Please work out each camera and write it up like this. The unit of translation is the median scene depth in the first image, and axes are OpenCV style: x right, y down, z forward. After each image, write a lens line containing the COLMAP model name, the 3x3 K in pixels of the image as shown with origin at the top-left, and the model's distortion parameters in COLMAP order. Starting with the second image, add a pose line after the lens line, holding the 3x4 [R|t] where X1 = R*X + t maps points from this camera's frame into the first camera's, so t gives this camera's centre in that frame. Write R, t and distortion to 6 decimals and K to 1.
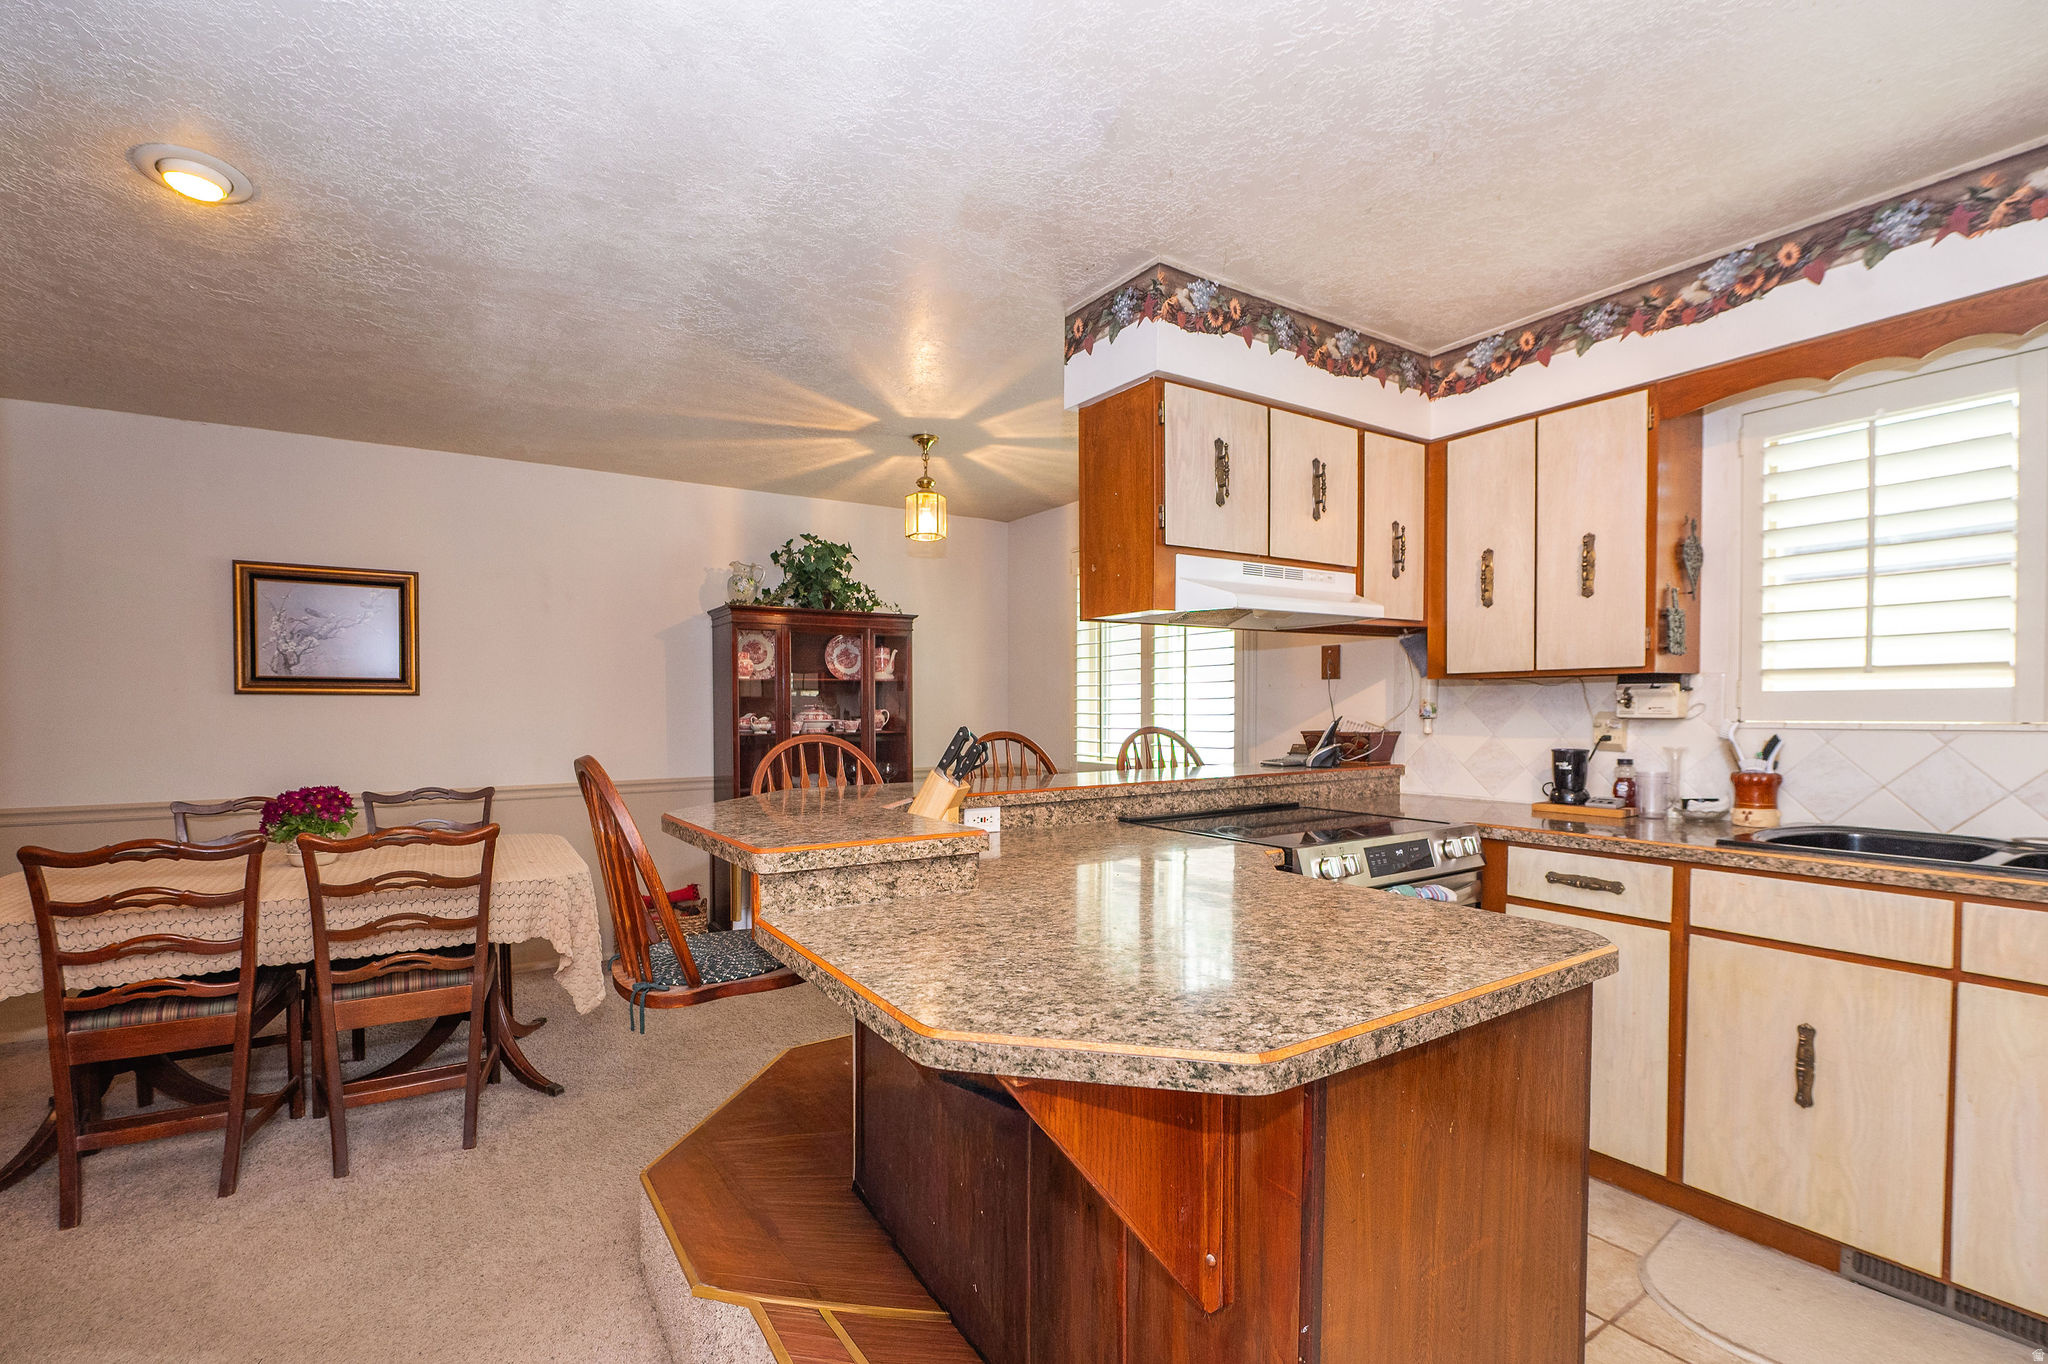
lens RADIAL K [[892.8, 0, 974.9], [0, 892.8, 731.7], [0, 0, 1]] dist [-0.010855, -0.000248]
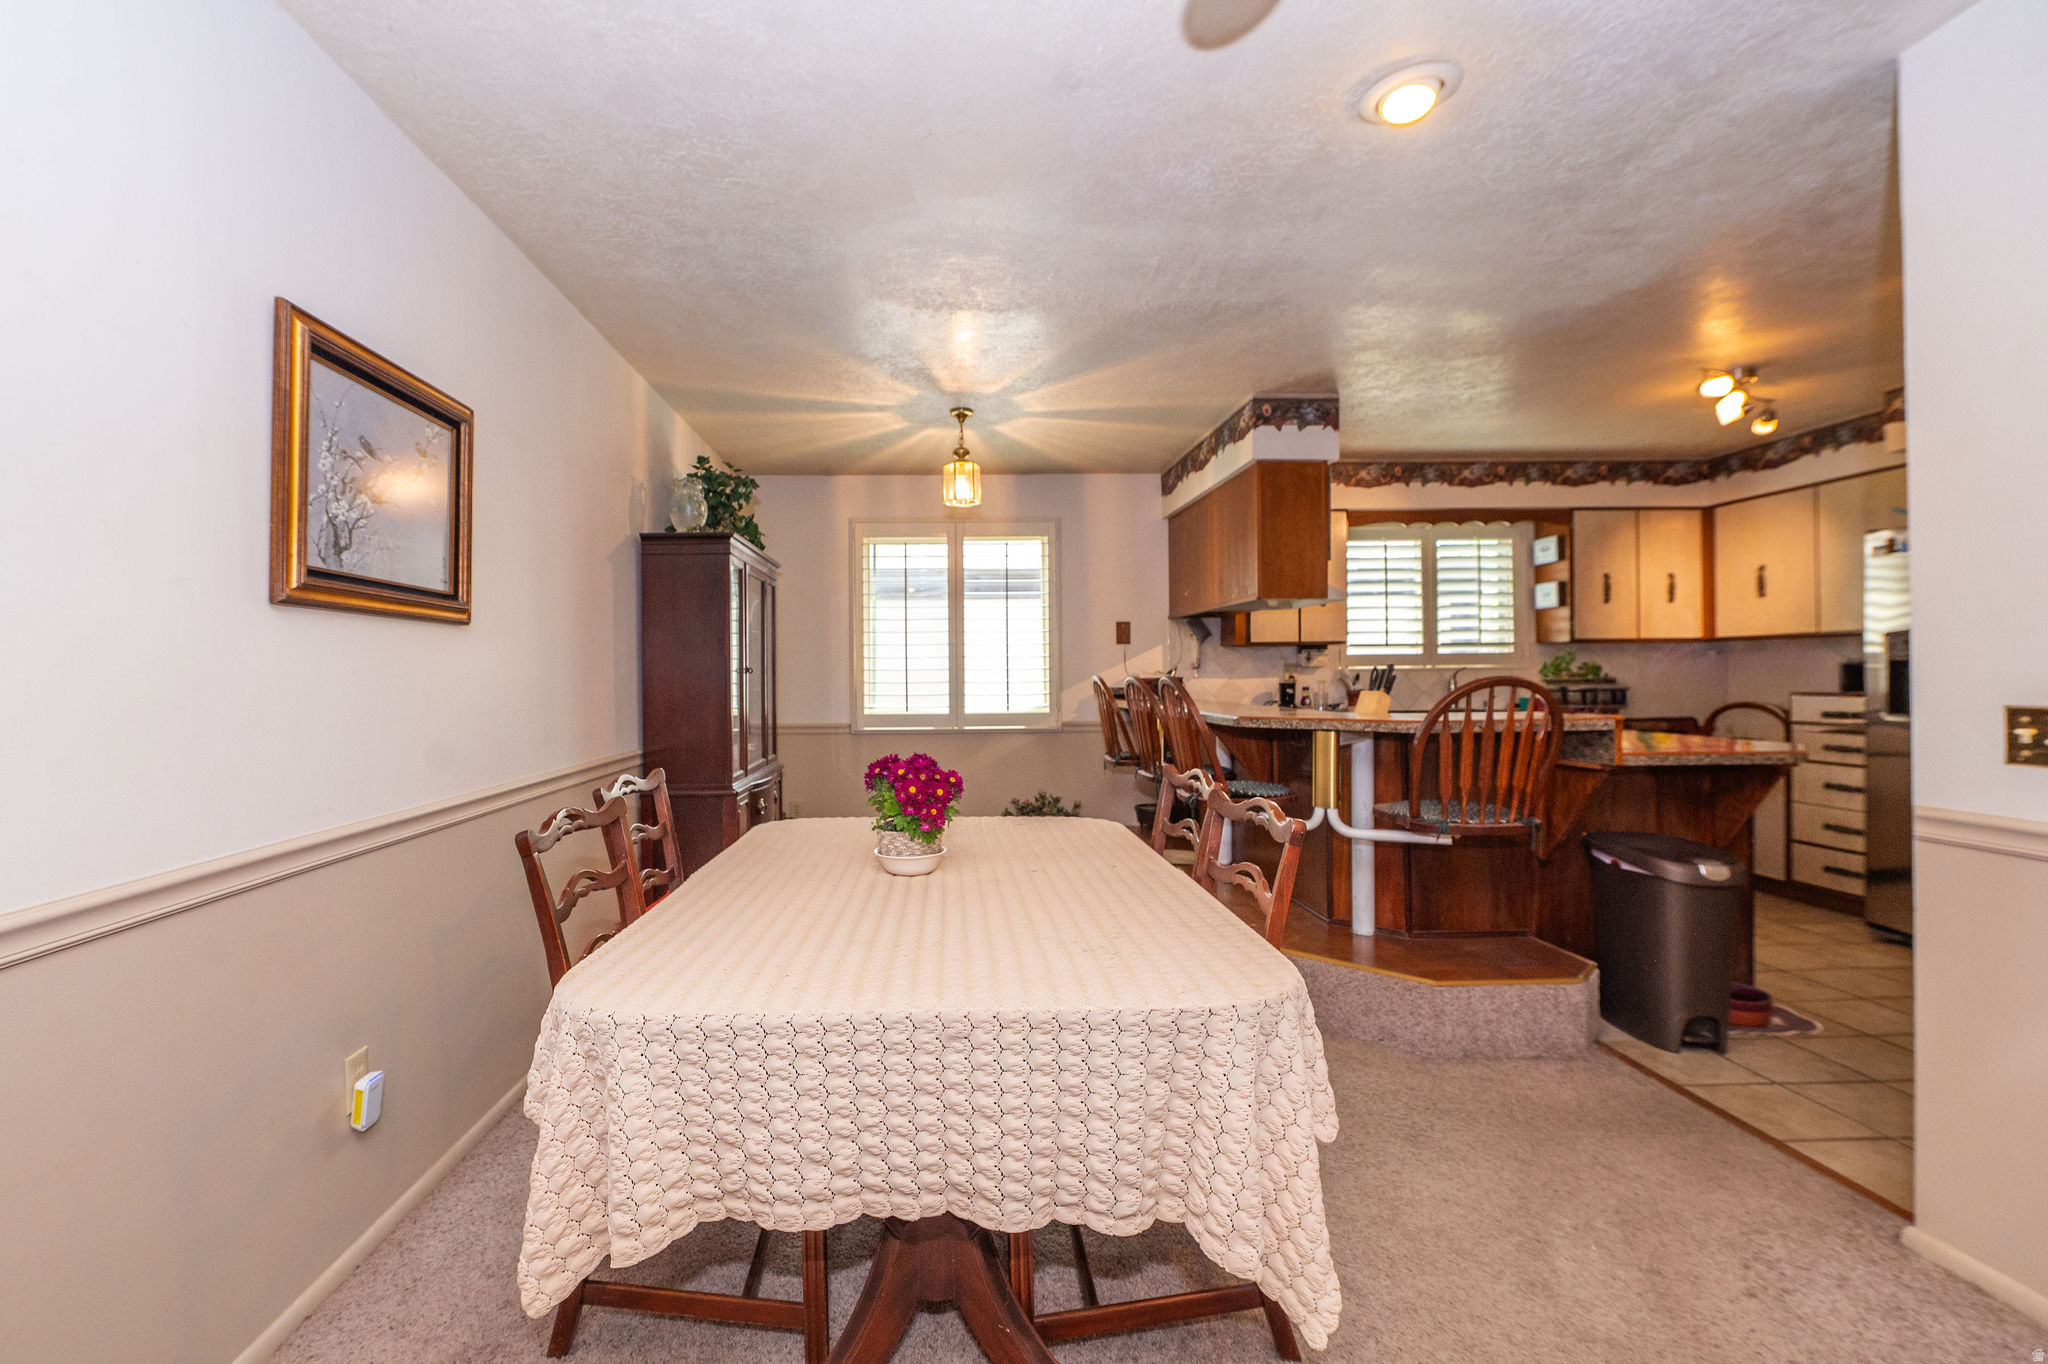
lens RADIAL K [[878.6, 0, 946.1], [0, 878.6, 674.3], [0, 0, 1]] dist [-0.008965, -0.000347]
pose [[0.514645, 0.000288, 0.857403, -1.458213], [0.030102, 0.999377, -0.018404, 0.014805], [-0.856875, 0.035281, 0.514316, 0.705847]]
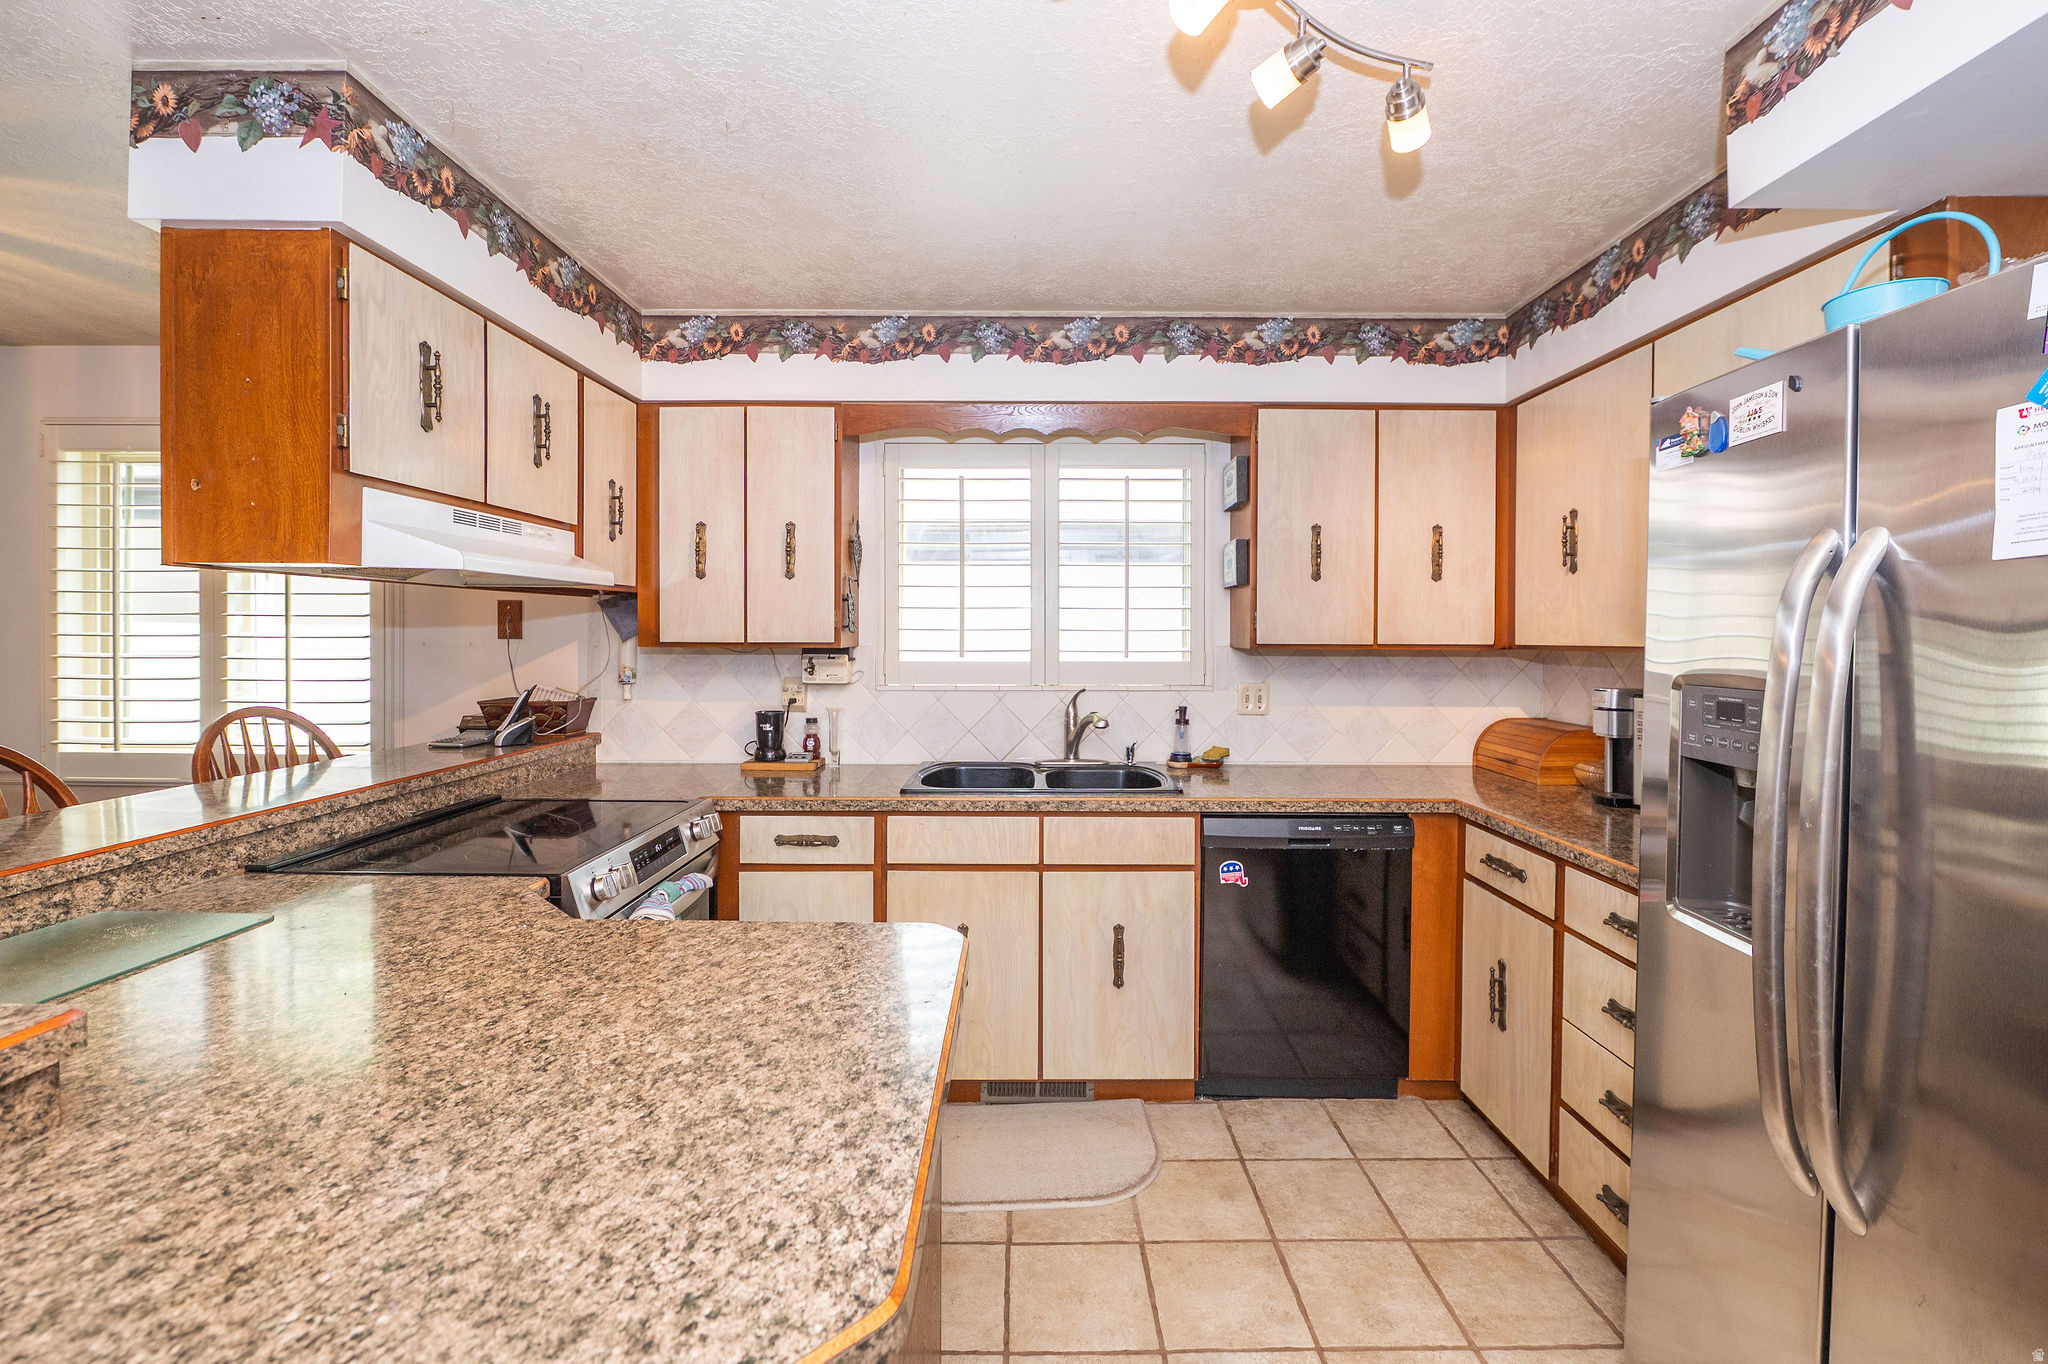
lens RADIAL K [[862.9, 0, 1028.7], [0, 862.9, 646.2], [0, 0, 1]] dist [-0.008267, -0.002090]
pose [[0.525720, -0.003197, 0.850651, -0.073082], [0.015811, 0.999857, -0.006014, -0.054977], [-0.850510, 0.016611, 0.525696, 0.174704]]
